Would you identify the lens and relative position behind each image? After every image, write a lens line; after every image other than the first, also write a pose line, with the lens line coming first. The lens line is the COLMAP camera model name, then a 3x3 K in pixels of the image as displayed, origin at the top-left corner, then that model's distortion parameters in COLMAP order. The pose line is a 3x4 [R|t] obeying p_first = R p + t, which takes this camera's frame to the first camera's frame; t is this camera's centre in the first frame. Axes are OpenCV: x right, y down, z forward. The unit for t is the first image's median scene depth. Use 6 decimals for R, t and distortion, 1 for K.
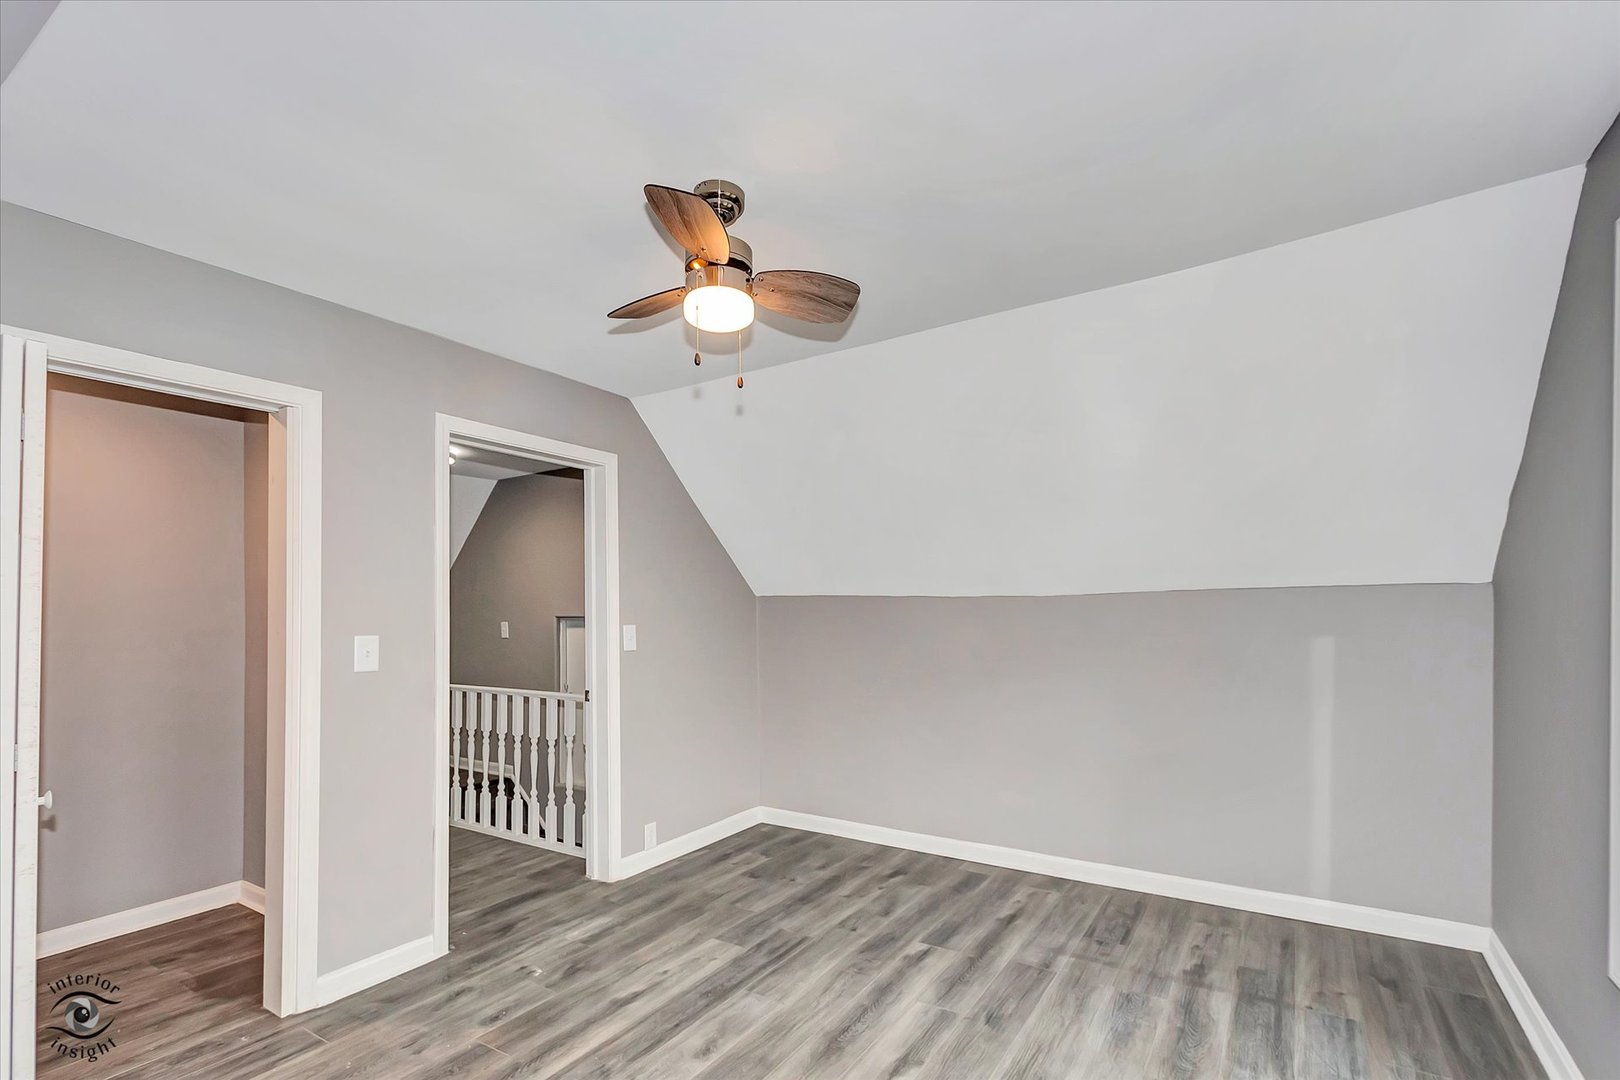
lens RADIAL K [[758.0, 0, 809.4], [0, 758.0, 580.6], [0, 0, 1]] dist [0.022545, -0.000603]
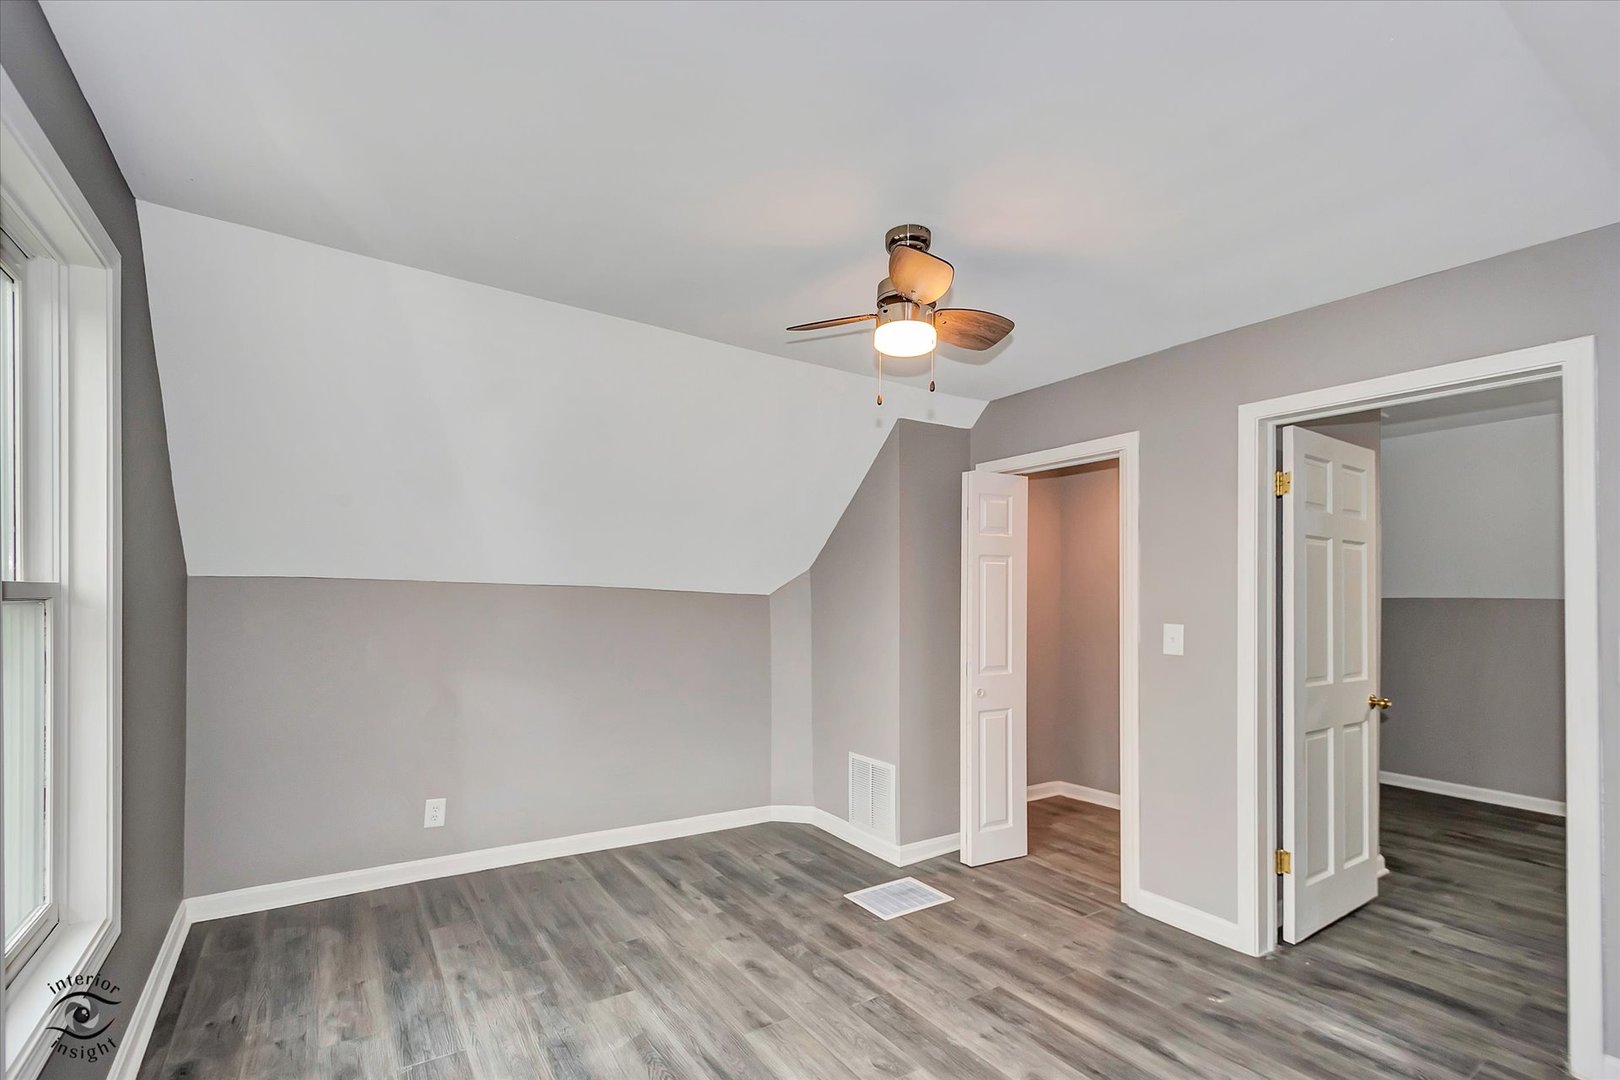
lens RADIAL K [[718.2, 0, 804.2], [0, 718.2, 587.0], [0, 0, 1]] dist [0.010596, -0.000747]
pose [[-0.386785, -0.014658, -0.922053, 0.654541], [0.020323, 0.999495, -0.024415, 0.031051], [0.921946, -0.028182, -0.386292, 0.914321]]
